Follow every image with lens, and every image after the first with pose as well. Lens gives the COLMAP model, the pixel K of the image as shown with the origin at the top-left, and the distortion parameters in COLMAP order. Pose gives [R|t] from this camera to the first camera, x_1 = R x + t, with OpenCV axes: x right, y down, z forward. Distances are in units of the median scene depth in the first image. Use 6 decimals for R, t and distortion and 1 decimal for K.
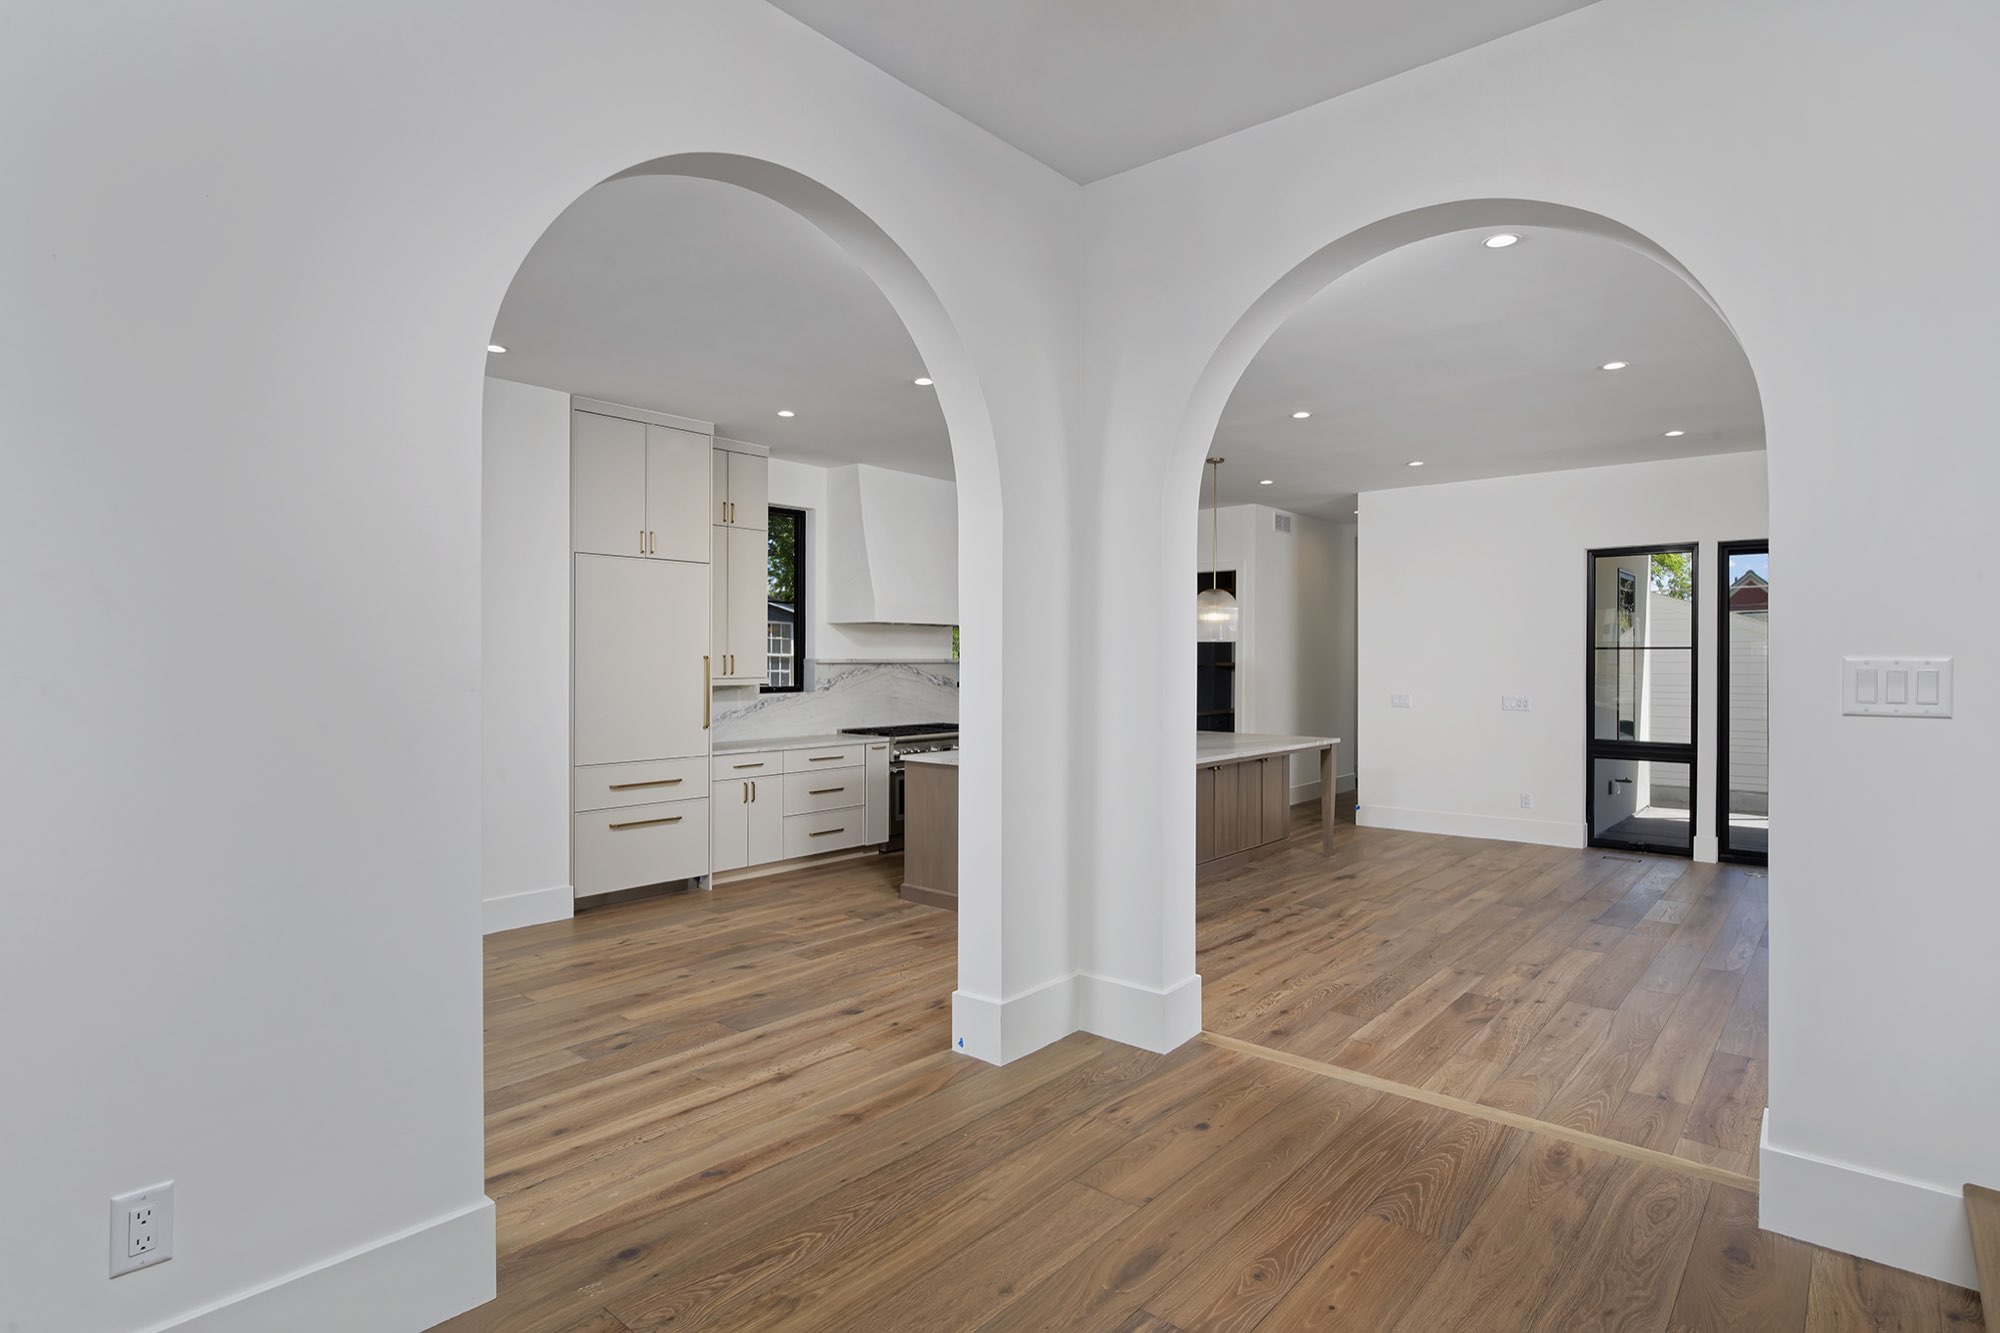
lens RADIAL K [[1024.8, 0, 1000.0], [0, 1024.8, 666.5], [0, 0, 1]] dist [-0.003168, -0.000465]
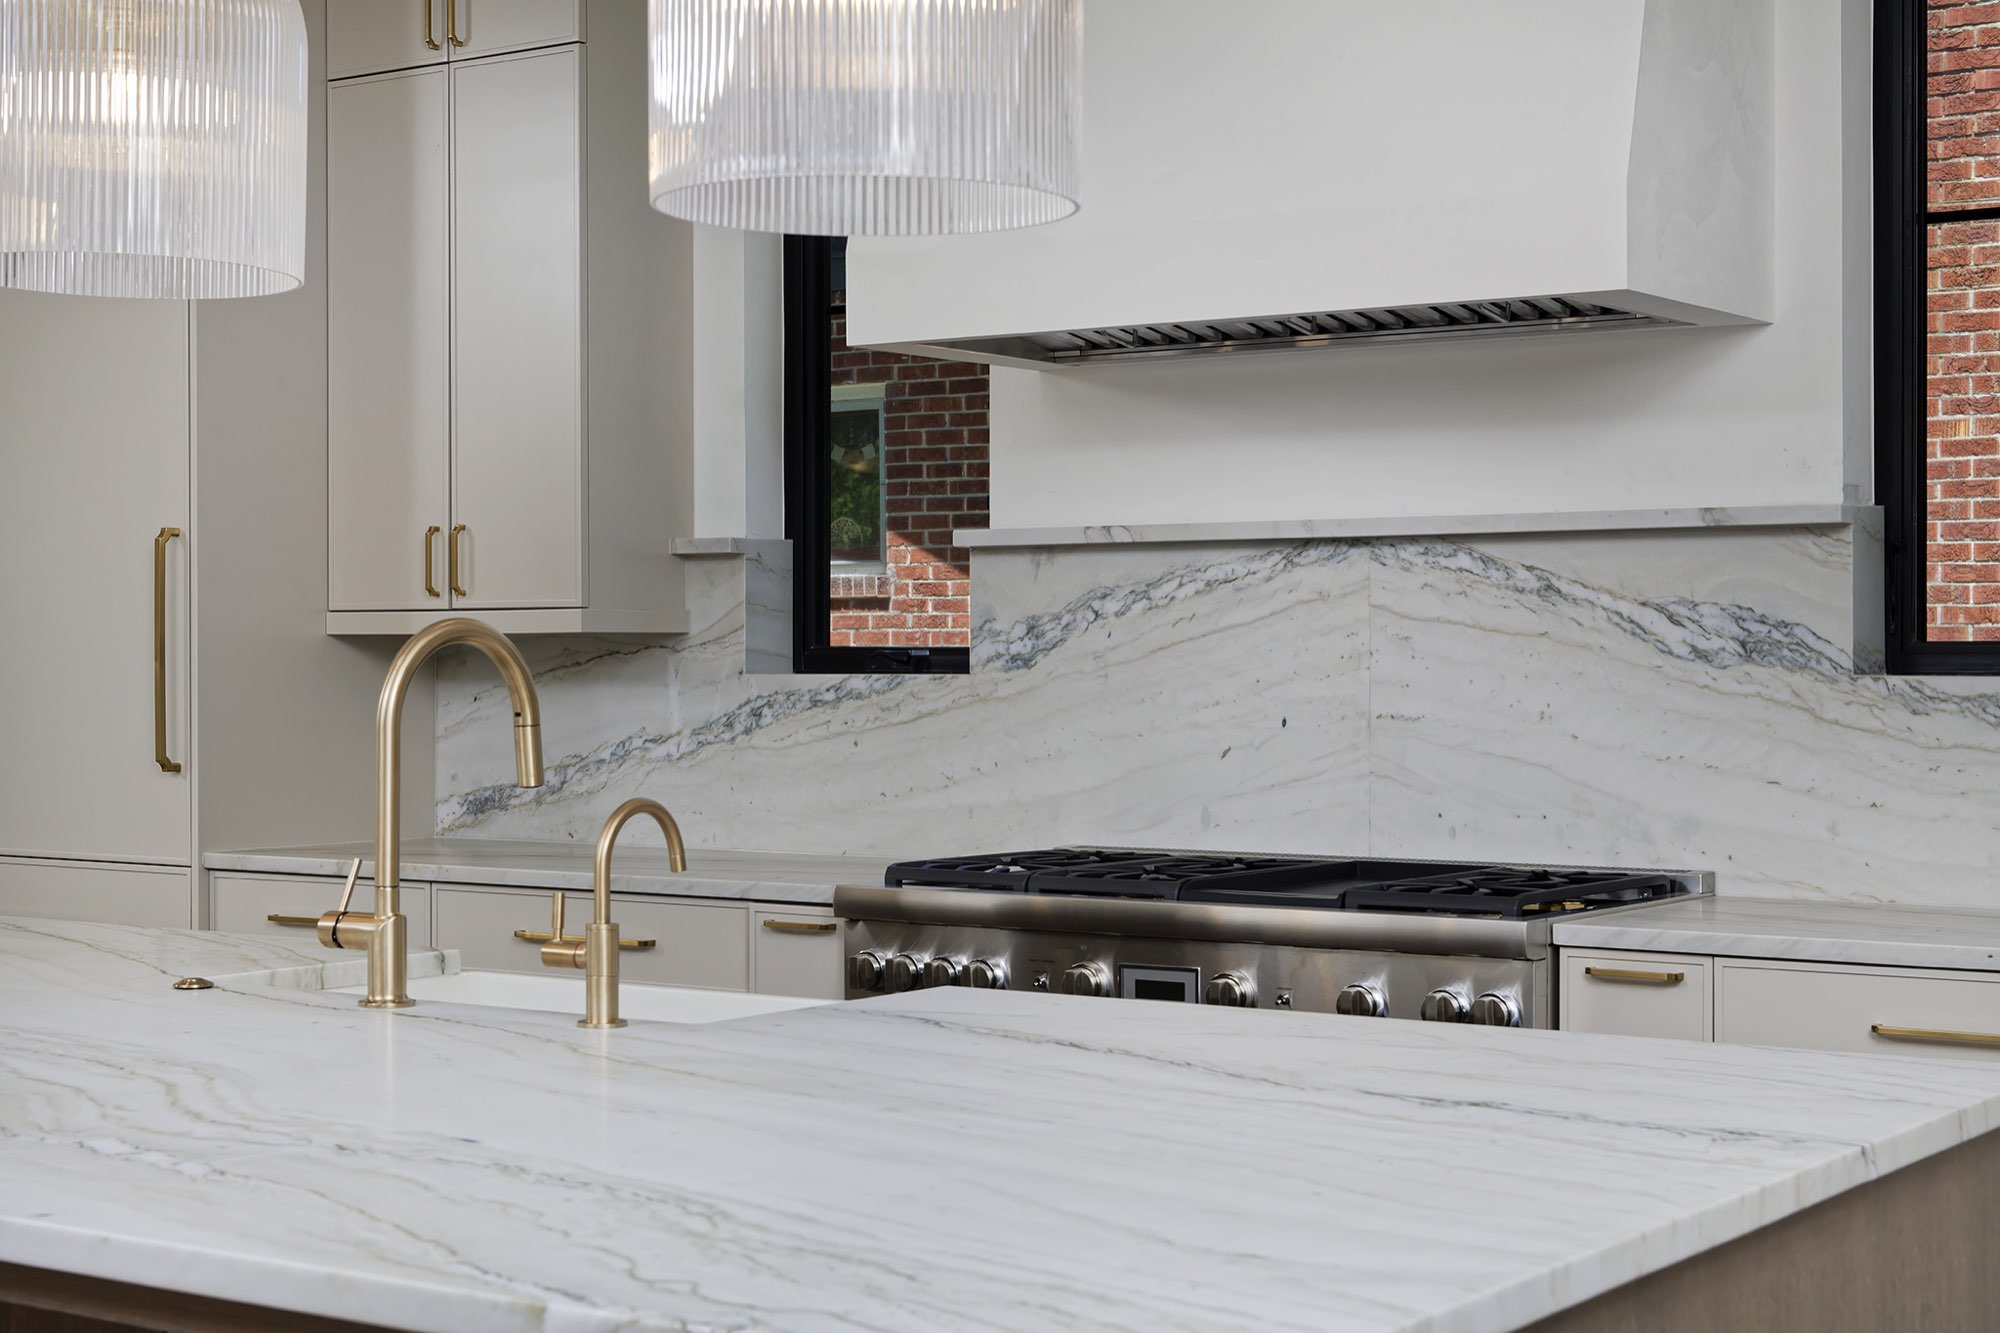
lens RADIAL K [[3007.7, 0, 1000.0], [0, 3007.7, 666.5], [0, 0, 1]] dist [0.006701, 0.024821]
pose [[0.116121, -0.001564, -0.993234, 0.486119], [-0.008702, 0.999959, -0.002592, 0.024344], [0.993197, 0.008944, 0.116102, 0.906414]]
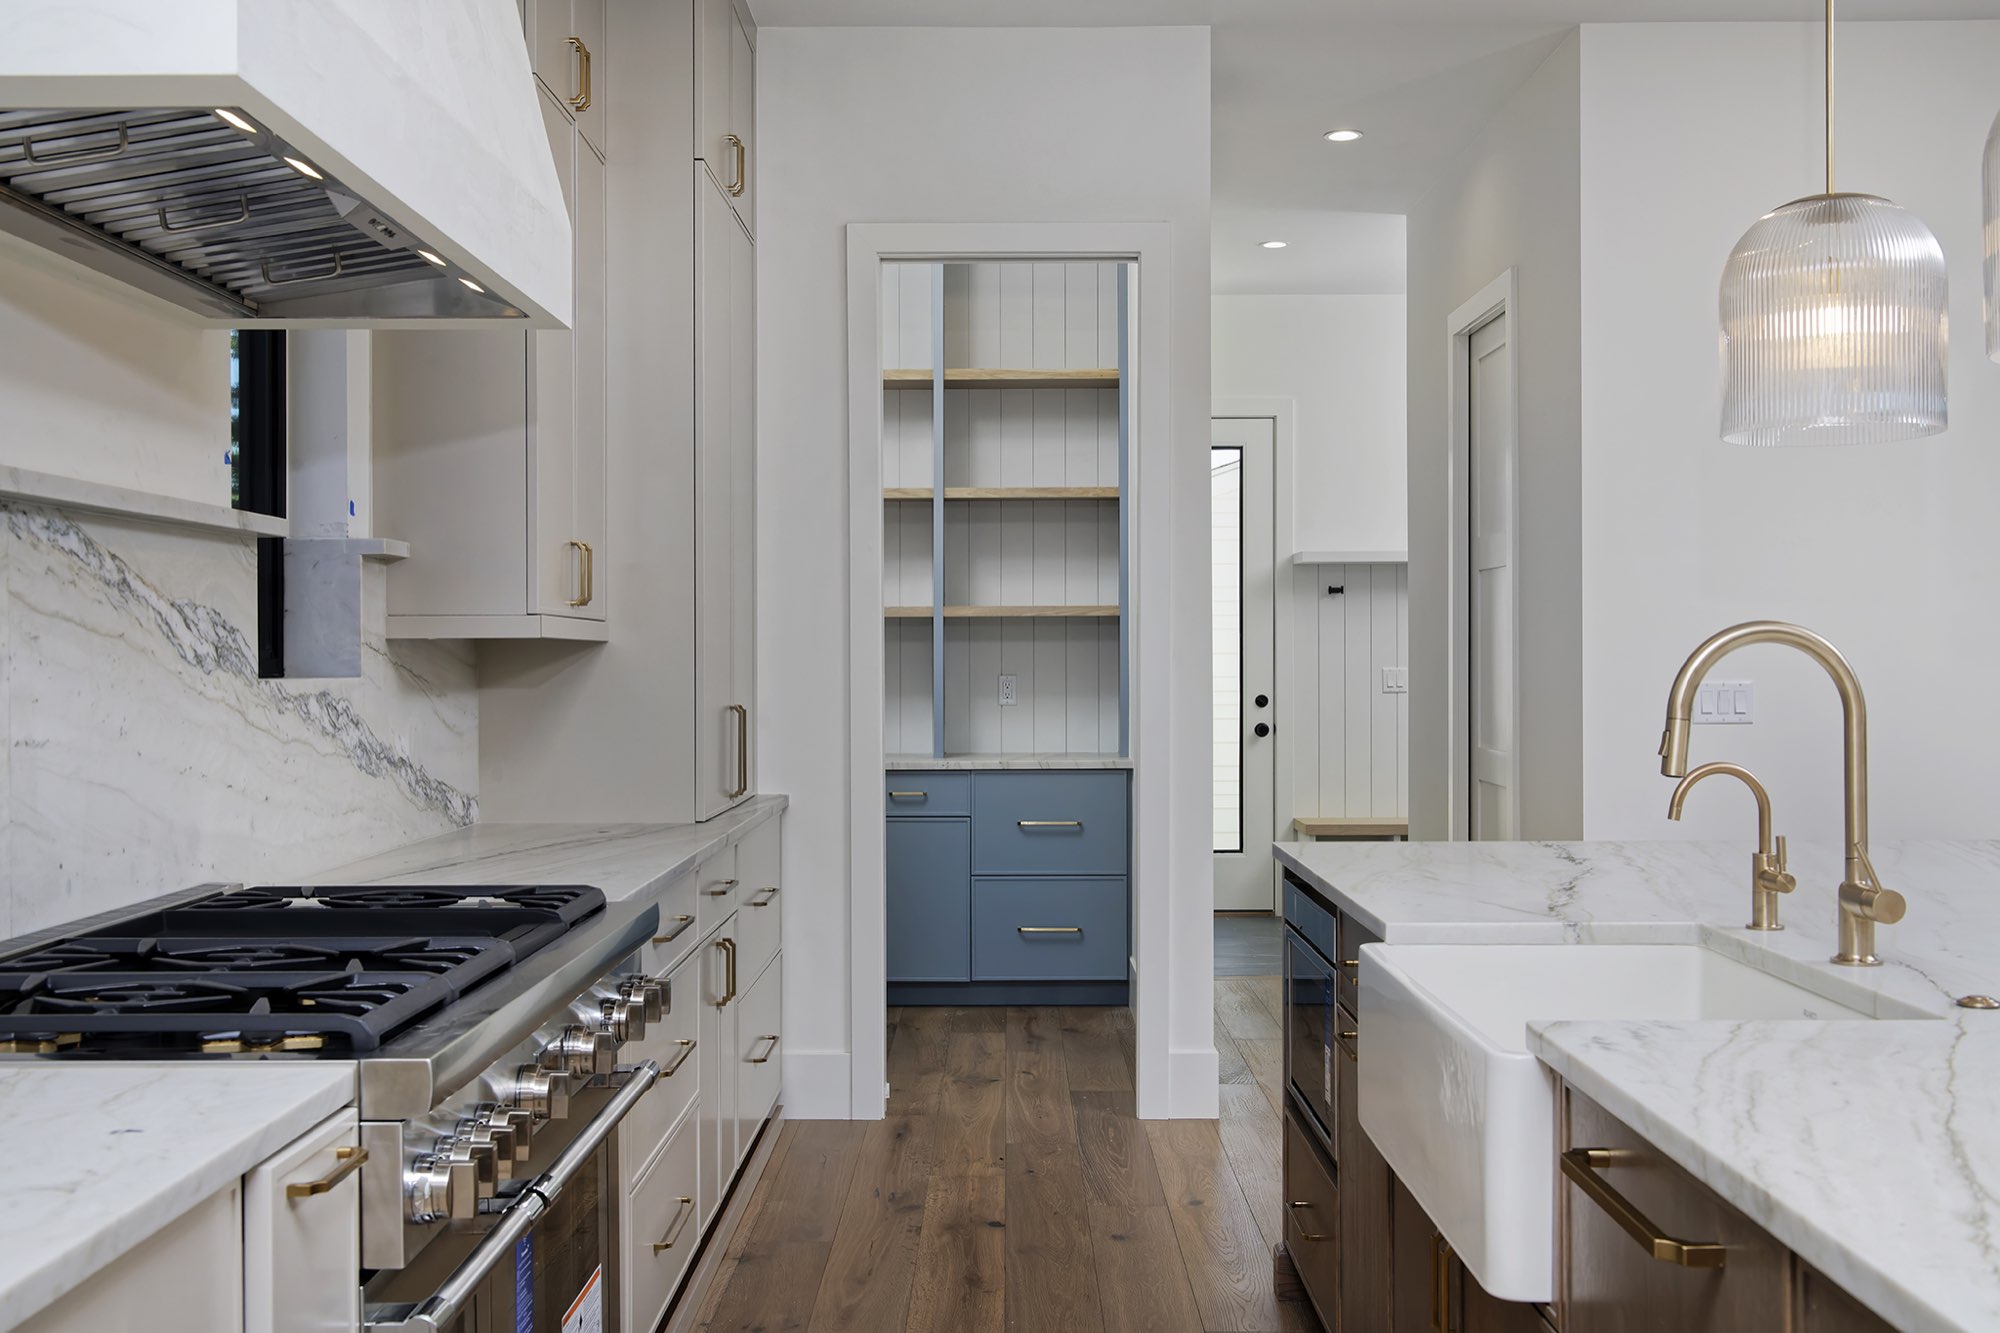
lens RADIAL K [[1976.2, 0, 1000.0], [0, 1976.2, 666.5], [0, 0, 1]] dist [0.001623, 0.001612]
pose [[0.759764, -0.007486, 0.650156, -0.190406], [0.011007, 0.999939, -0.001349, 0.022790], [-0.650106, 0.008181, 0.759800, 0.734093]]
